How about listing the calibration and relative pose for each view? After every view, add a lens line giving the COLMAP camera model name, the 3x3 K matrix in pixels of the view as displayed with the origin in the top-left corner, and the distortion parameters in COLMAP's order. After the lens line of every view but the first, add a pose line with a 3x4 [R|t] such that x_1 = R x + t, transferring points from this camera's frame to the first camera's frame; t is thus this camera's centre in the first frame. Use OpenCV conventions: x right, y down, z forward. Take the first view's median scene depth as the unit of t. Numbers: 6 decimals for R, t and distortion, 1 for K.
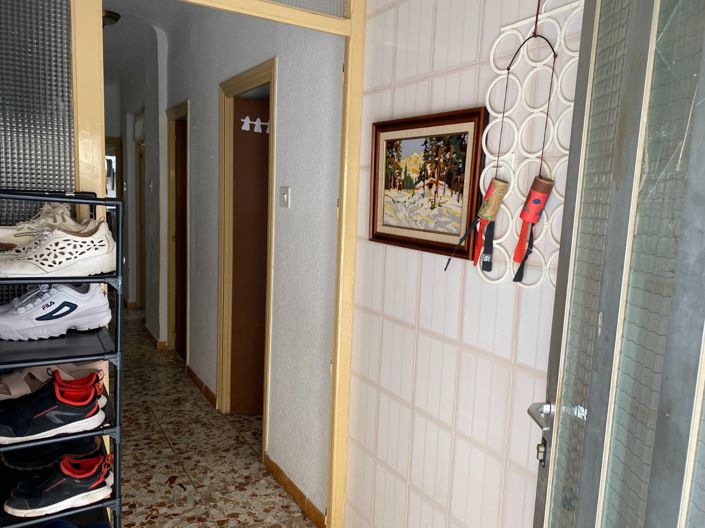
lens RADIAL K [[535.6, 0, 352.5], [0, 535.6, 264.0], [0, 0, 1]] dist [0.006129, -0.000059]
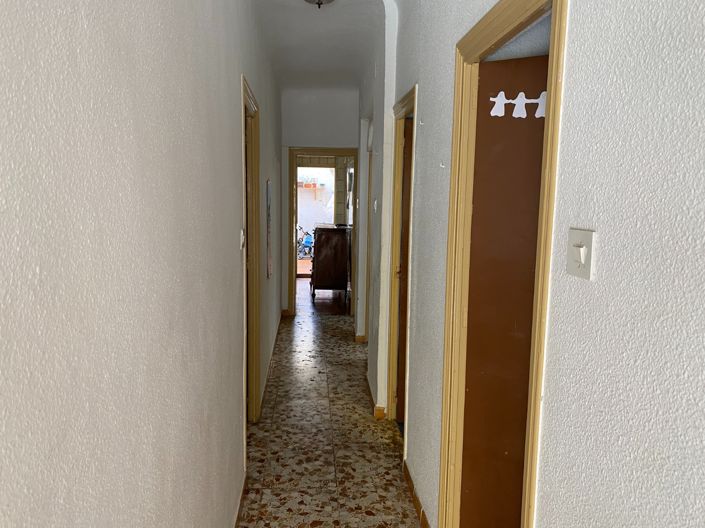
lens RADIAL K [[535.6, 0, 352.5], [0, 535.6, 264.0], [0, 0, 1]] dist [0.006129, -0.000059]
pose [[0.894324, 0.031312, -0.446323, -0.066085], [-0.035680, 0.999362, -0.001383, -0.073301], [0.445995, 0.017162, 0.894871, 0.359429]]
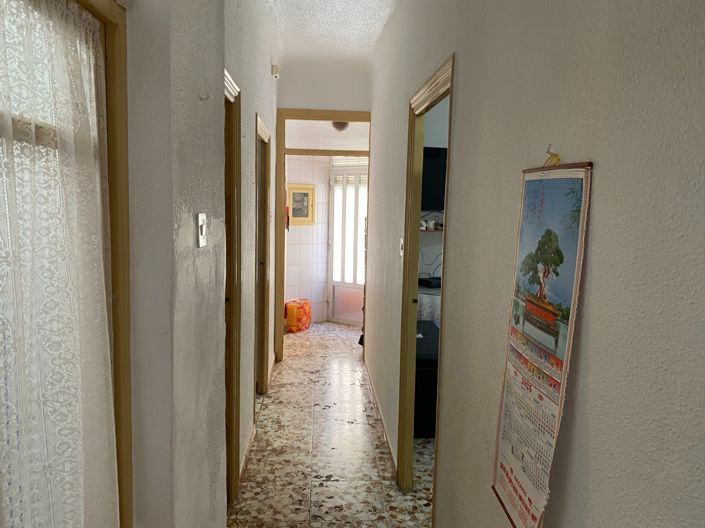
lens RADIAL K [[535.6, 0, 352.5], [0, 535.6, 264.0], [0, 0, 1]] dist [0.006129, -0.000059]
pose [[-0.882310, -0.118192, 0.455587, -0.772535], [-0.003325, 0.969498, 0.245075, -0.263777], [-0.470657, 0.214717, -0.855791, 1.580775]]
